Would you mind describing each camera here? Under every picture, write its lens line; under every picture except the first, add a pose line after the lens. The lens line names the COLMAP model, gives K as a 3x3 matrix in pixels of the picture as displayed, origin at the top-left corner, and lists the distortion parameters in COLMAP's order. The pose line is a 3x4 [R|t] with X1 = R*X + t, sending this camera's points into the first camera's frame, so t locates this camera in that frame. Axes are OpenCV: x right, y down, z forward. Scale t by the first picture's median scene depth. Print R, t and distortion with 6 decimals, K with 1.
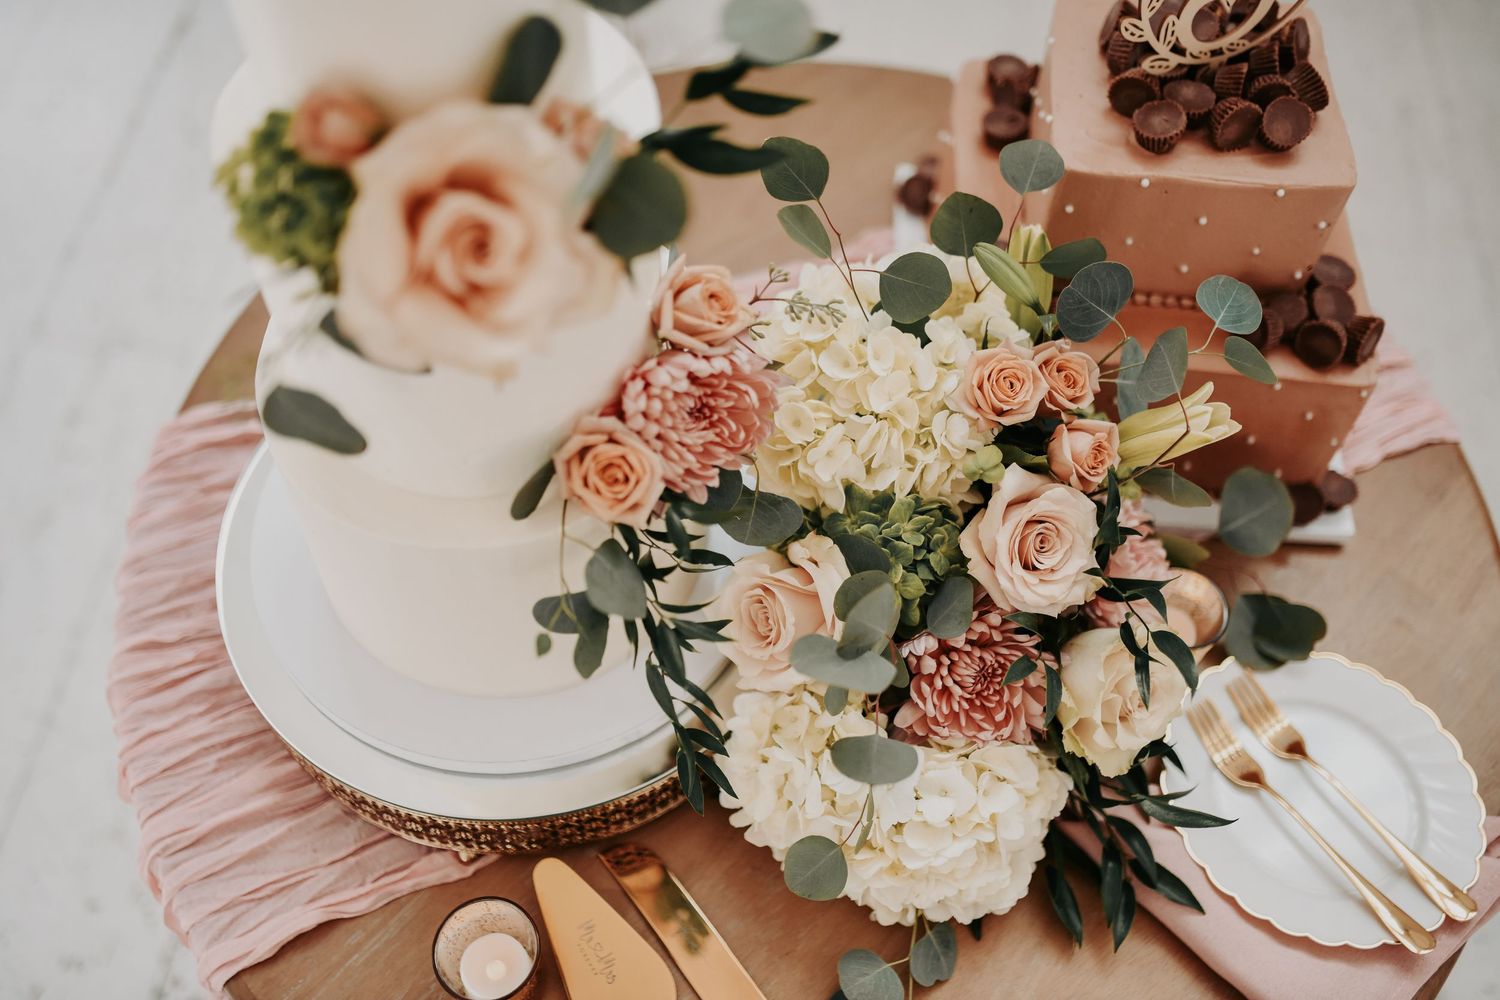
lens RADIAL K [[1393.6, 0, 750.0], [0, 1393.6, 500.0], [0, 0, 1]] dist [0.003633, 0.001070]
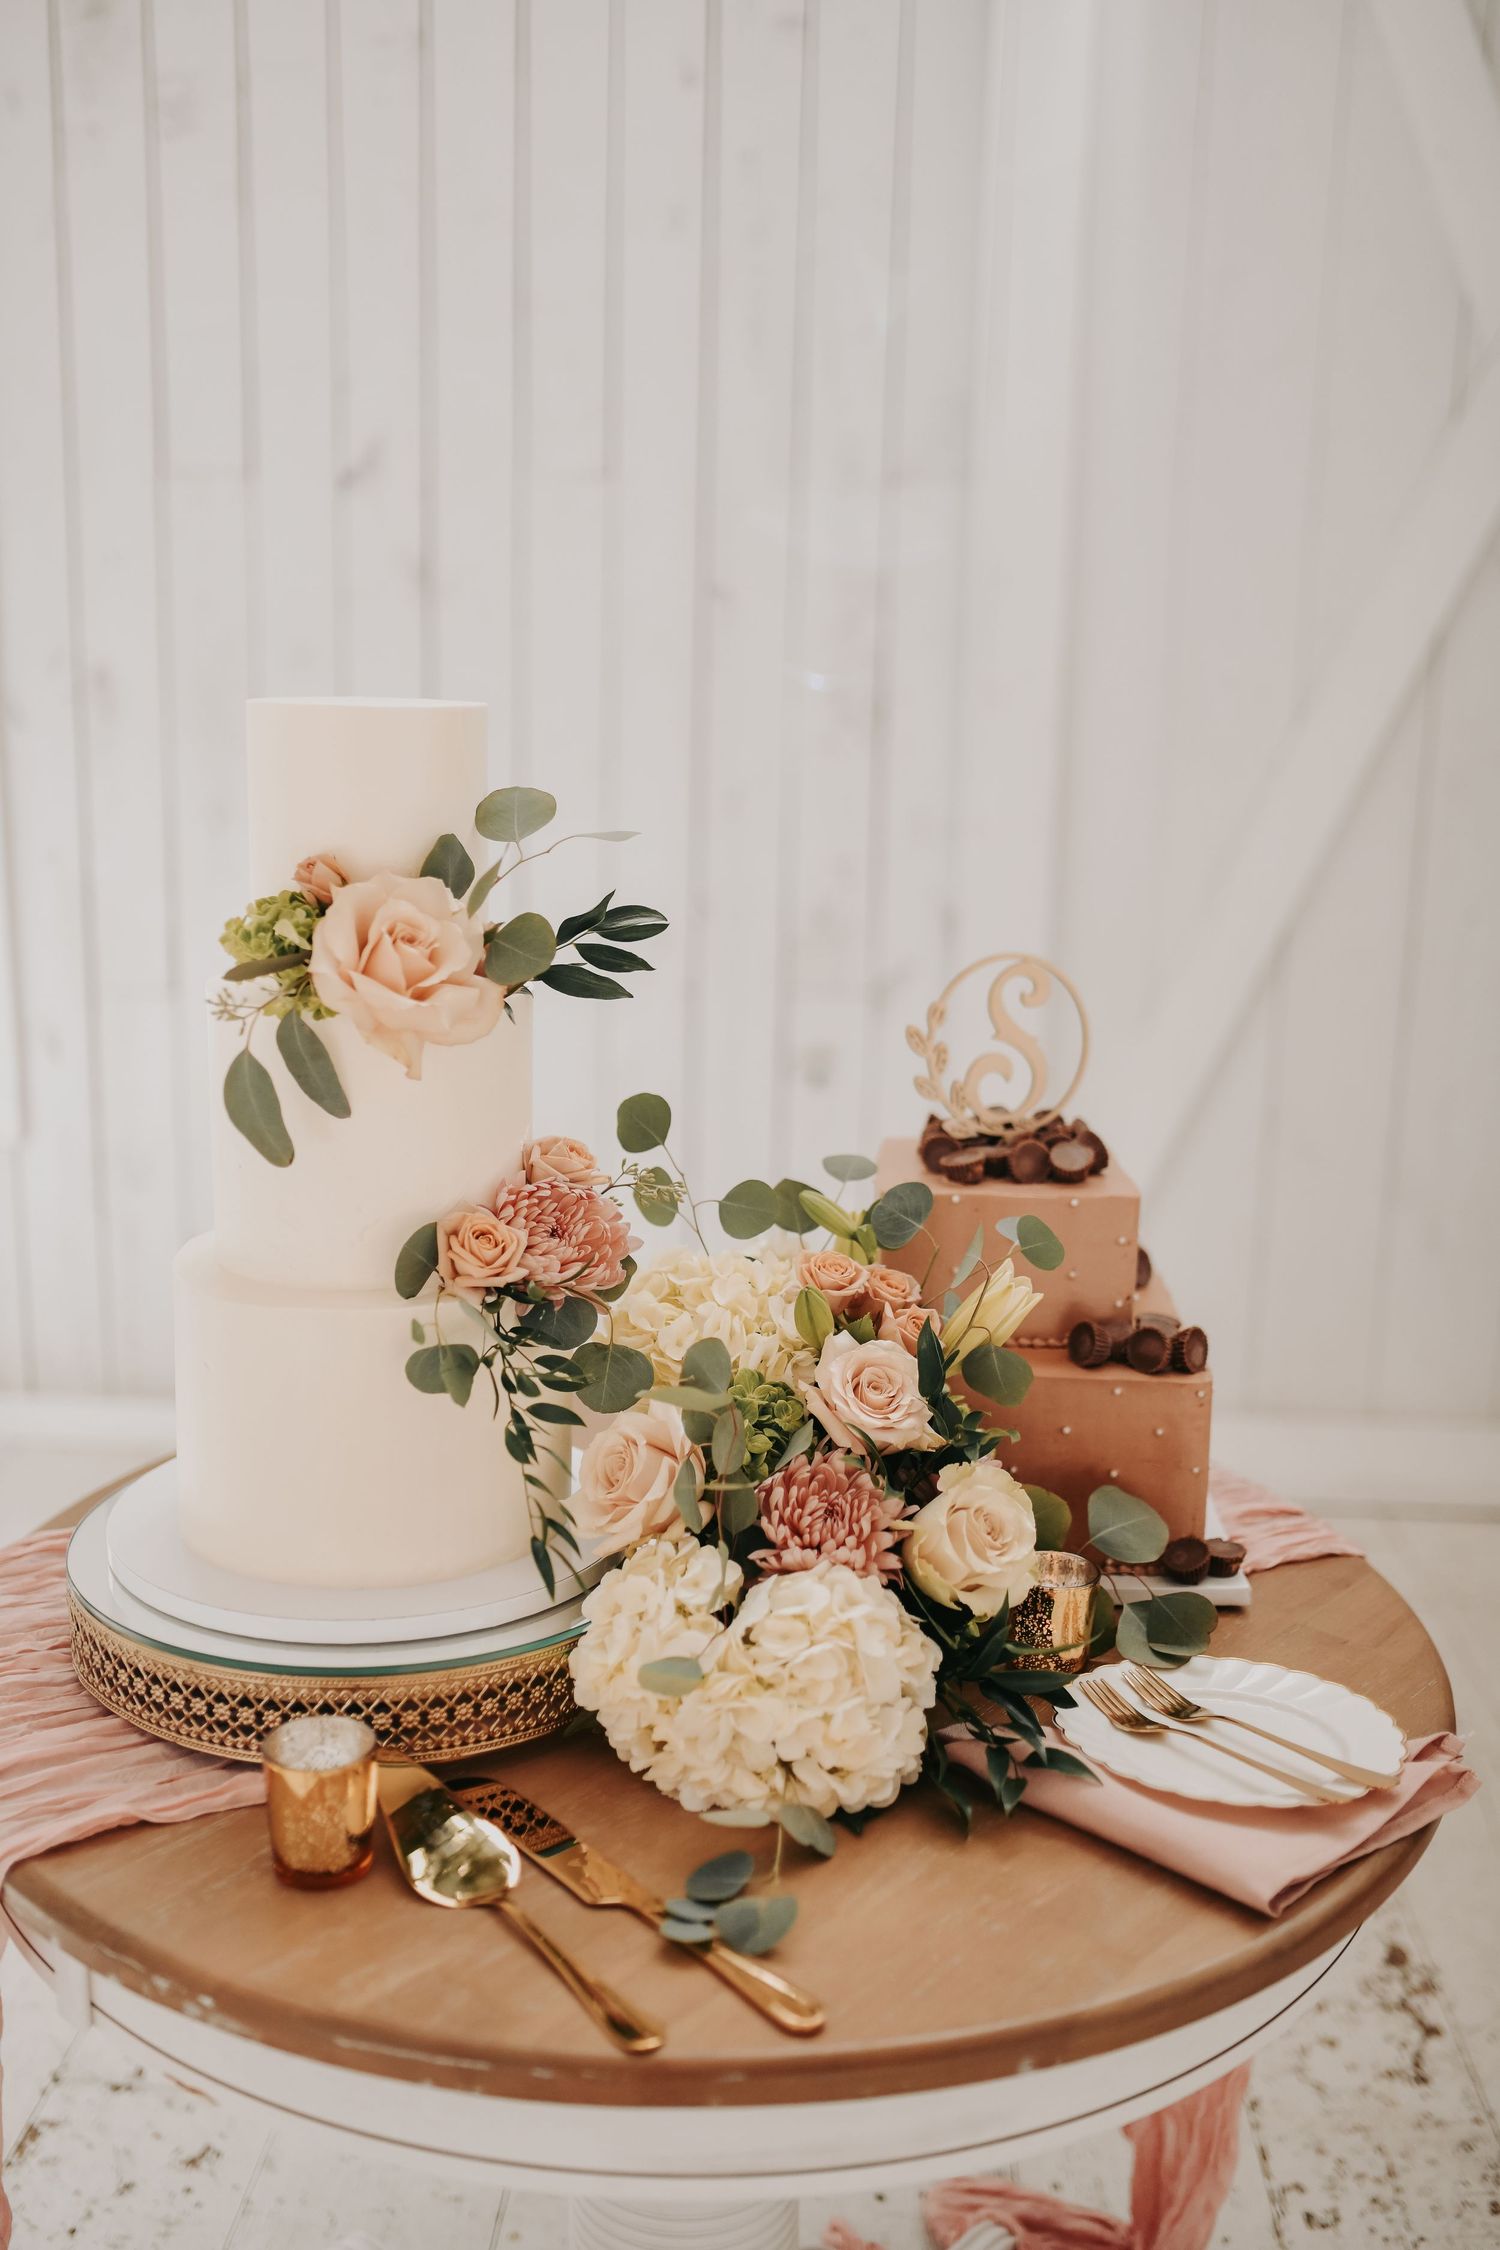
lens RADIAL K [[2090.4, 0, 750.0], [0, 2090.4, 1125.0], [0, 0, 1]] dist [0.003633, 0.001070]
pose [[0.998684, -0.009202, 0.050460, 0.031974], [0.040546, 0.744163, -0.666766, 0.933838], [-0.031414, 0.667935, 0.743557, -0.331360]]
